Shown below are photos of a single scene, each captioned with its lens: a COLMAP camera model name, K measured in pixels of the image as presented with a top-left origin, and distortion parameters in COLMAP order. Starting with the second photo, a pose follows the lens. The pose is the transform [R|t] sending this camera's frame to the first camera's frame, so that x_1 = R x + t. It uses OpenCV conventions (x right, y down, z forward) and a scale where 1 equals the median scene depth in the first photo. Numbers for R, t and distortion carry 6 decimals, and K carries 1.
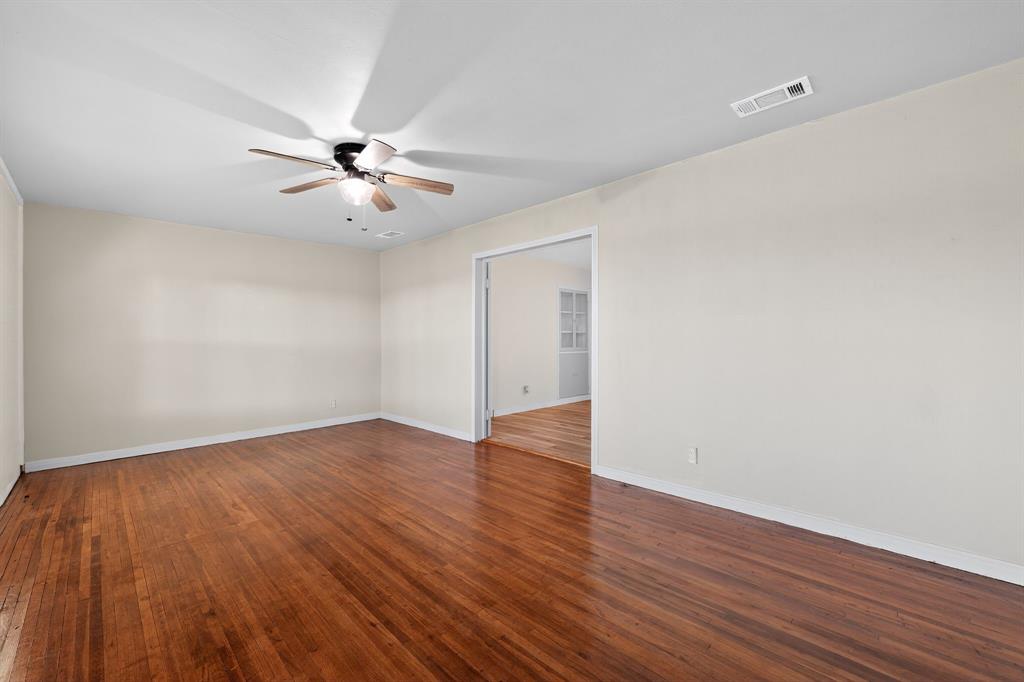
lens RADIAL K [[423.3, 0, 511.2], [0, 423.3, 342.0], [0, 0, 1]] dist [-0.003695, -0.000288]
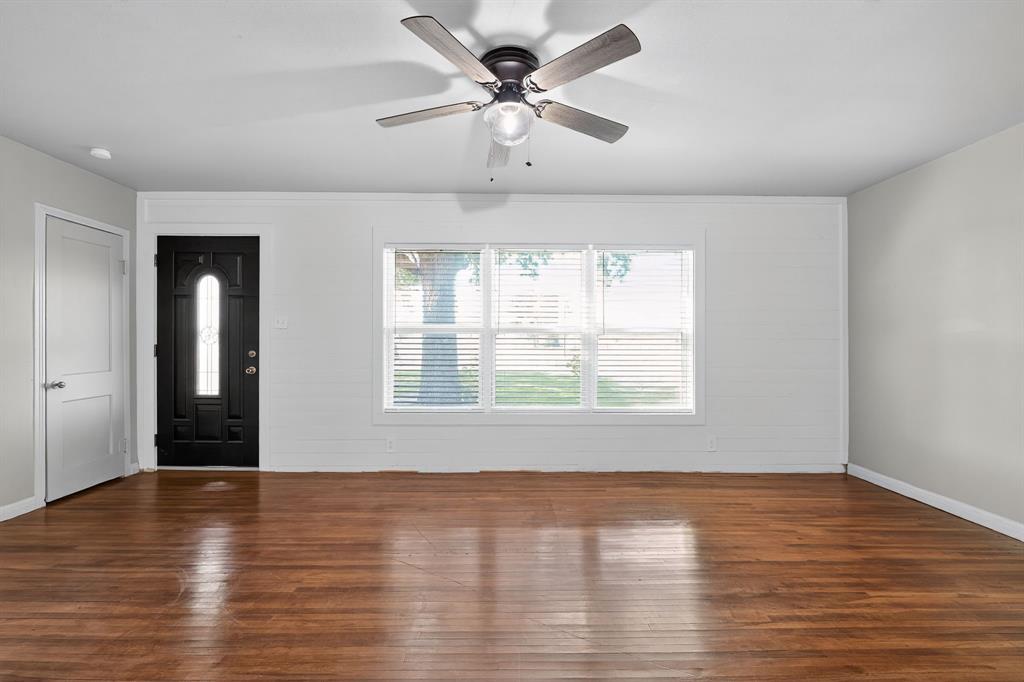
lens RADIAL K [[423.3, 0, 512.7], [0, 423.3, 334.7], [0, 0, 1]] dist [-0.003695, -0.000288]
pose [[-0.699058, 0.004490, -0.715051, 0.151646], [0.002882, 0.999990, 0.003461, -0.026378], [0.715059, 0.000359, -0.699064, 1.747208]]
